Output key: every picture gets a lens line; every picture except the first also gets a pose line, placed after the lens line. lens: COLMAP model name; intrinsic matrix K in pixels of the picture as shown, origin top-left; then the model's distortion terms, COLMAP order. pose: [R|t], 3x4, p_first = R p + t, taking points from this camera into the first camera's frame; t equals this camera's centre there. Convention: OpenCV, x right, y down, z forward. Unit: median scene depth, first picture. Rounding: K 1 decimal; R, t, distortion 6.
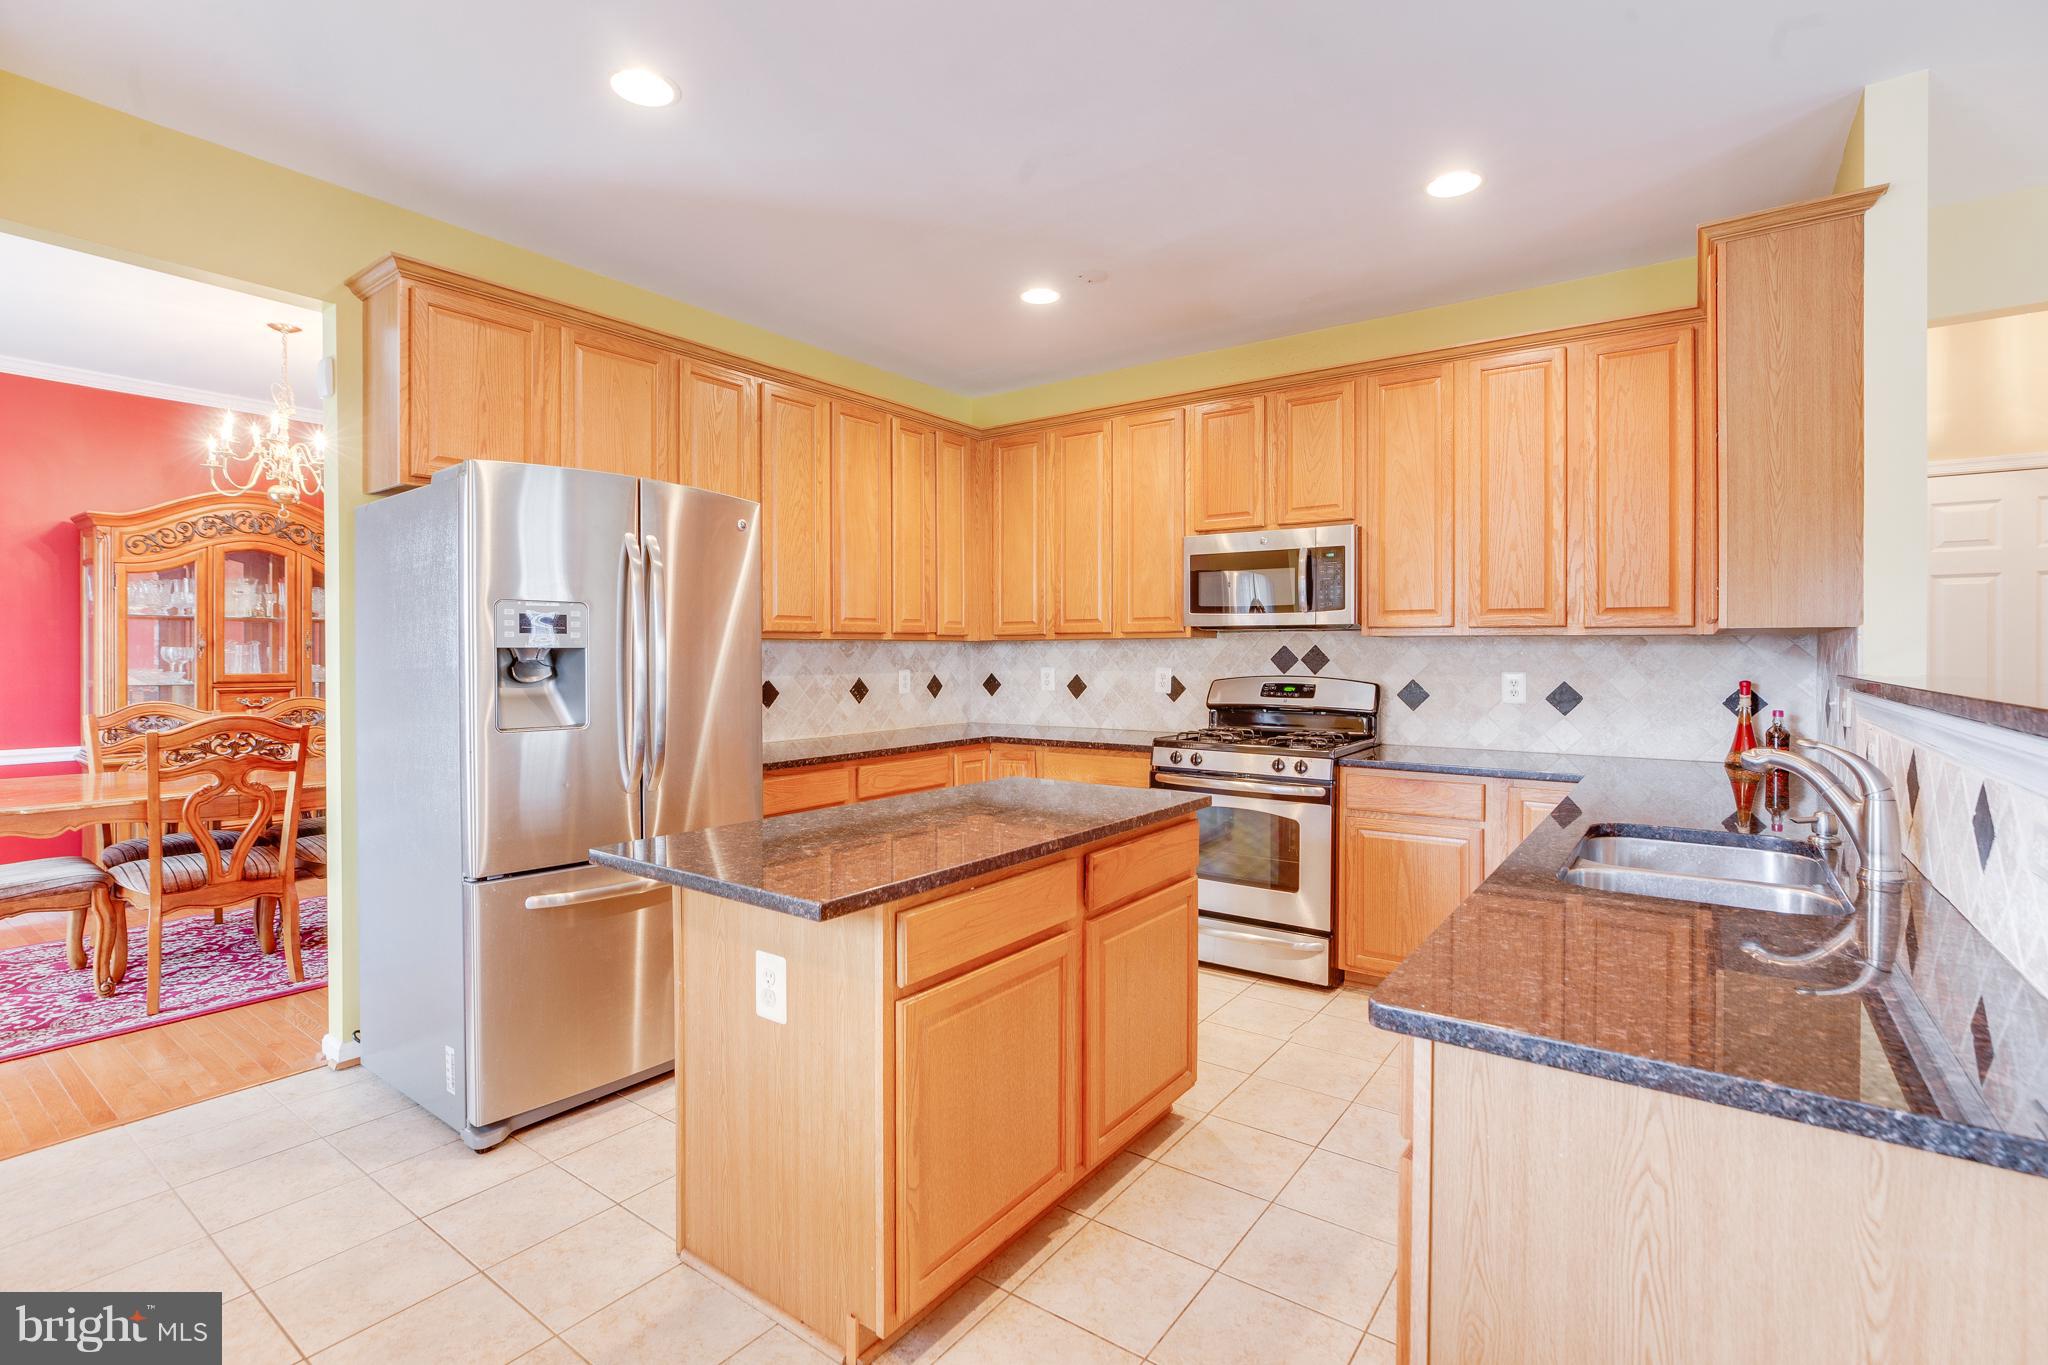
lens RADIAL K [[936.3, 0, 1019.3], [0, 936.3, 653.9], [0, 0, 1]] dist [-0.026556, 0.008129]
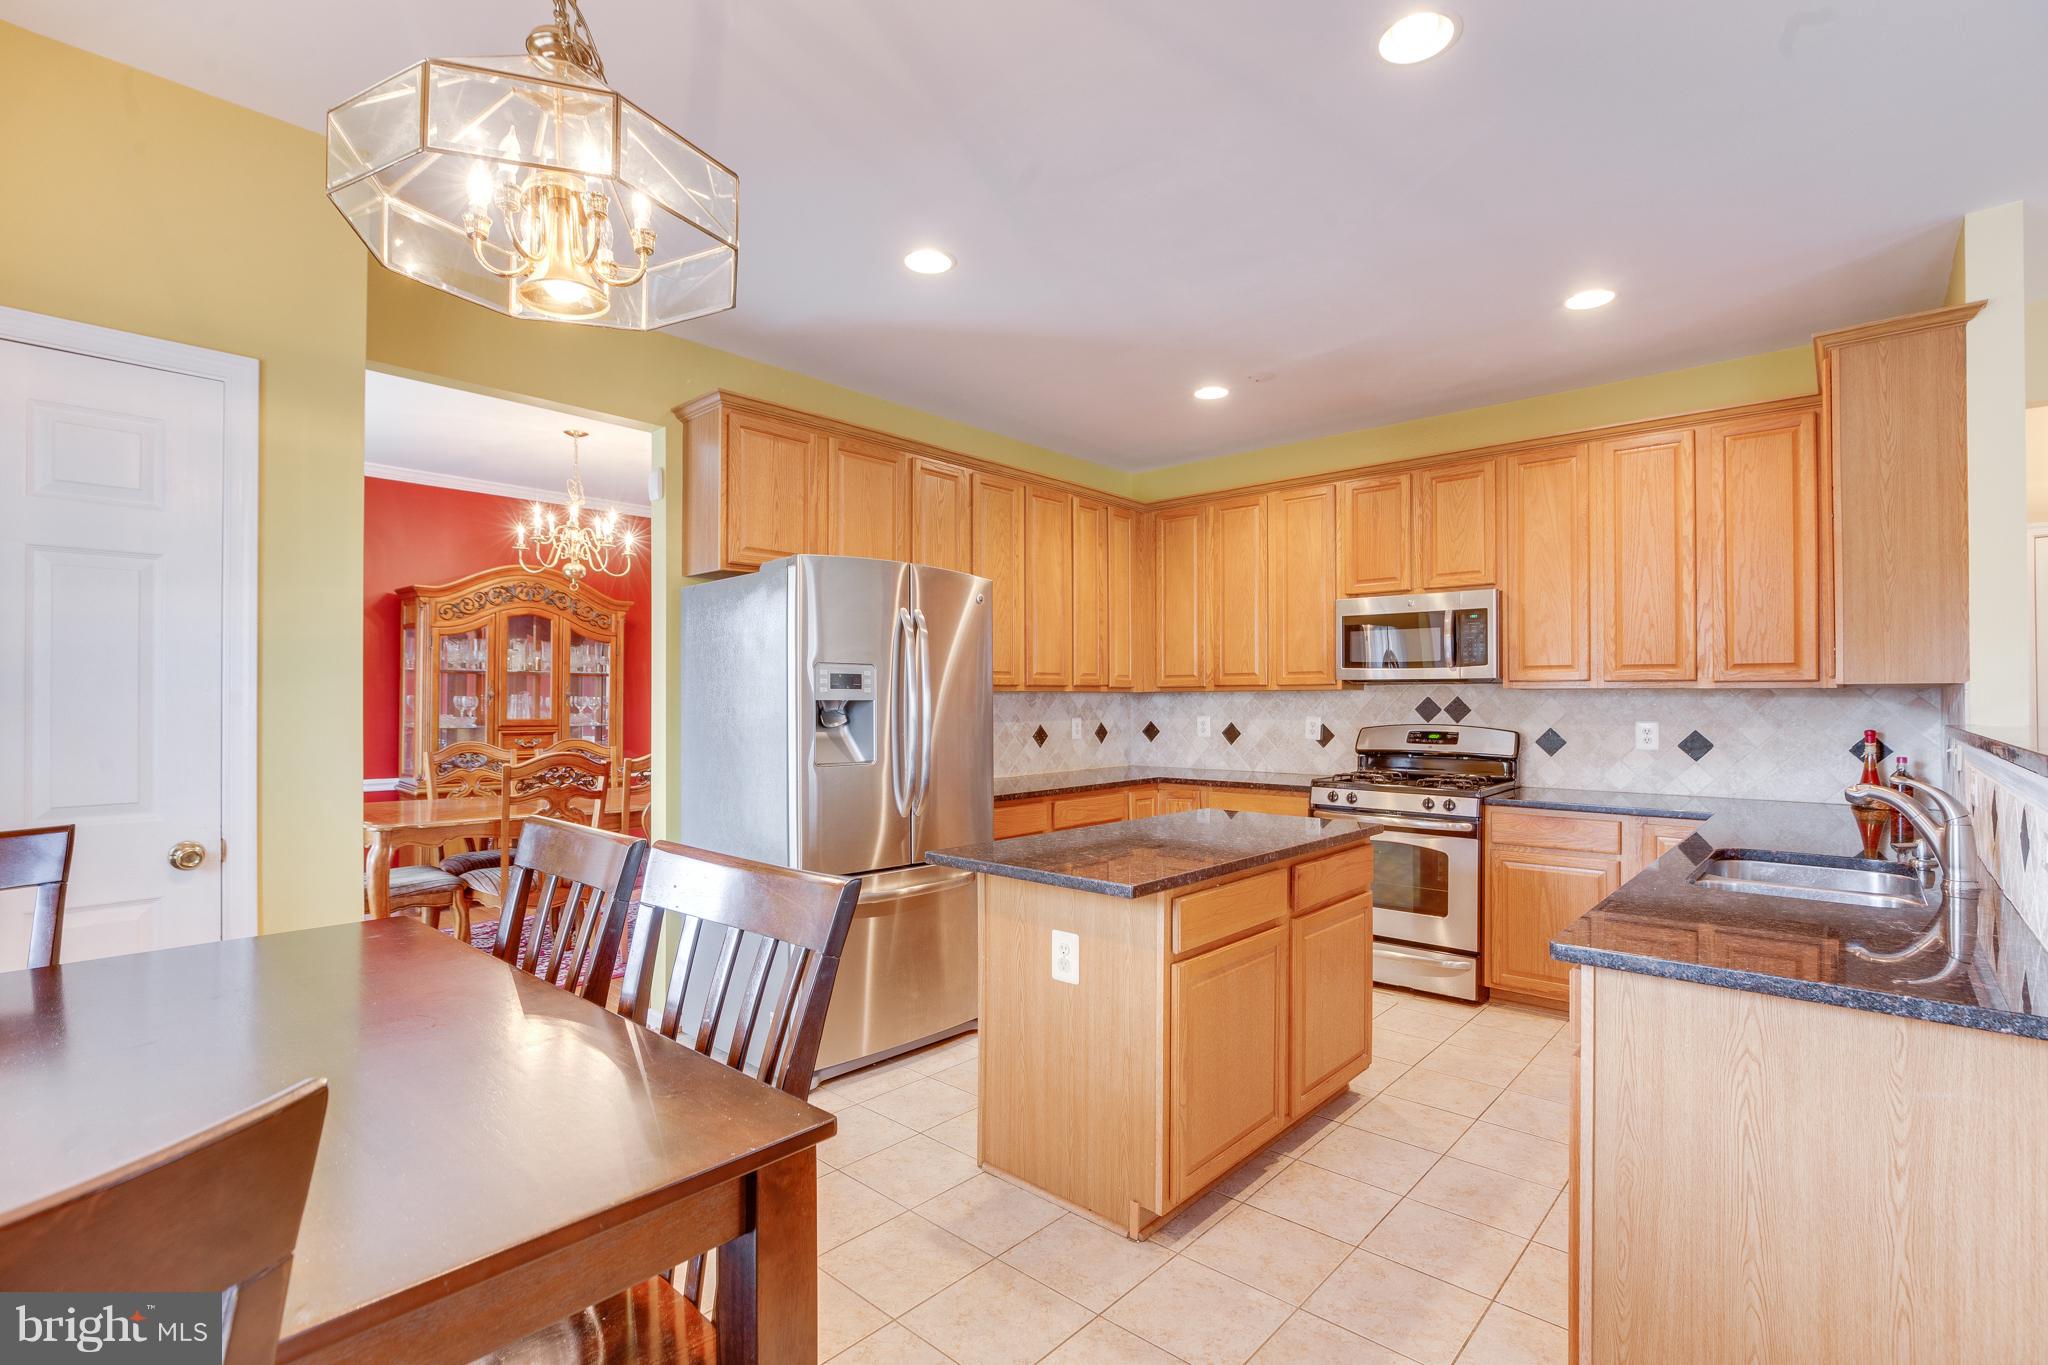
lens RADIAL K [[936.3, 0, 1035.1], [0, 936.3, 686.3], [0, 0, 1]] dist [-0.026556, 0.008129]
pose [[0.995680, 0.000159, -0.092846, -0.101613], [-0.001621, 0.999876, -0.015667, -0.004317], [0.092832, 0.015750, 0.995557, -0.185985]]
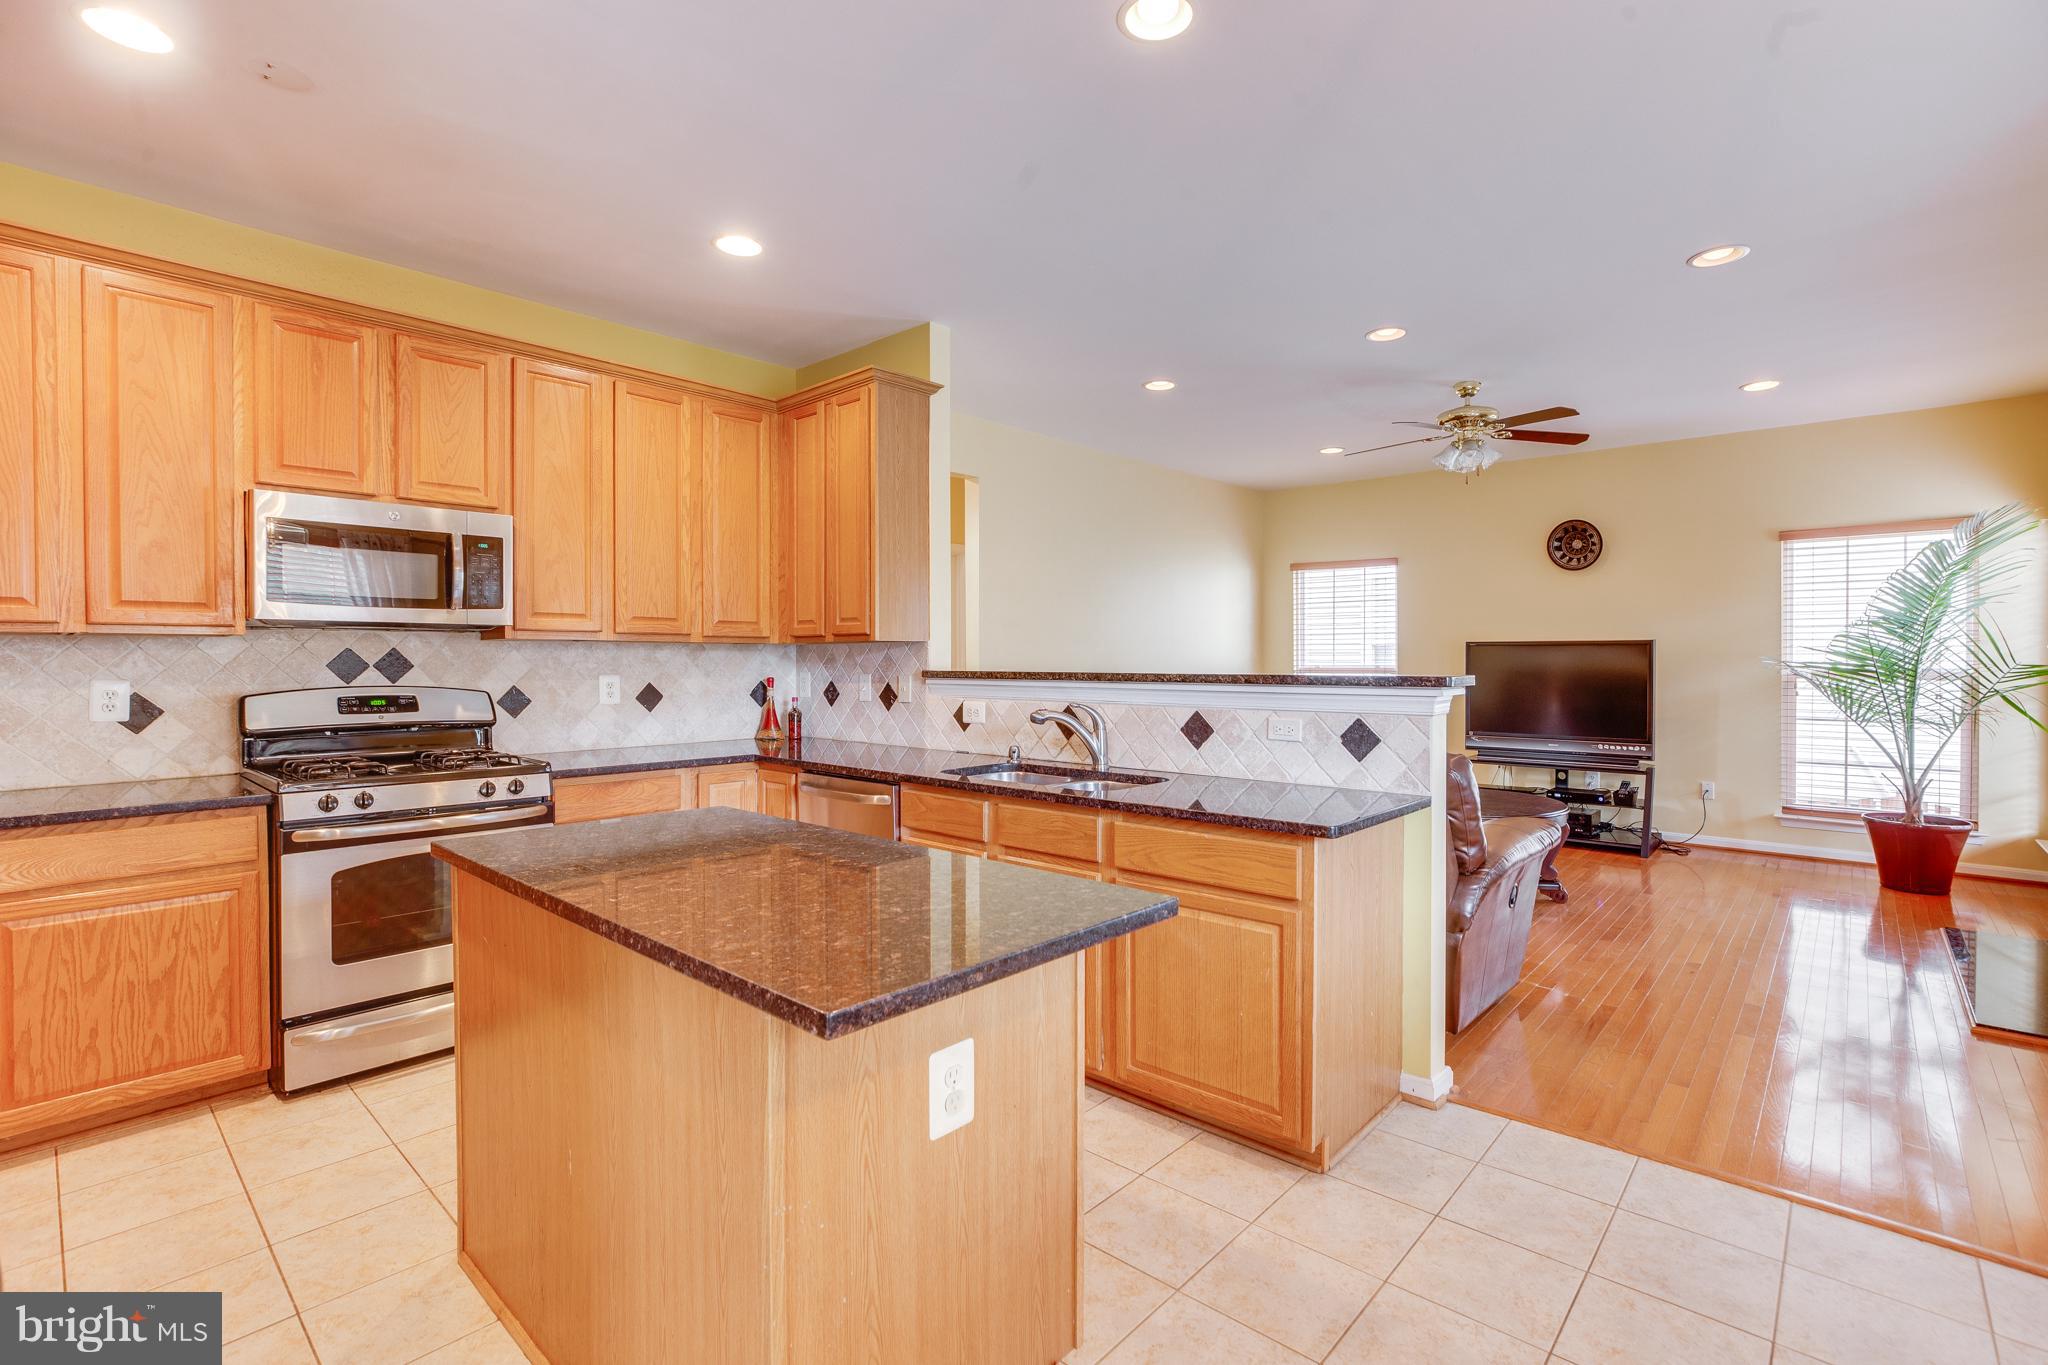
lens RADIAL K [[936.3, 0, 1023.6], [0, 936.3, 664.4], [0, 0, 1]] dist [-0.026556, 0.008129]
pose [[0.109781, -0.008053, 0.993923, -0.565543], [0.000294, 0.999967, 0.008070, -0.001425], [-0.993956, -0.000594, 0.109780, 0.470863]]
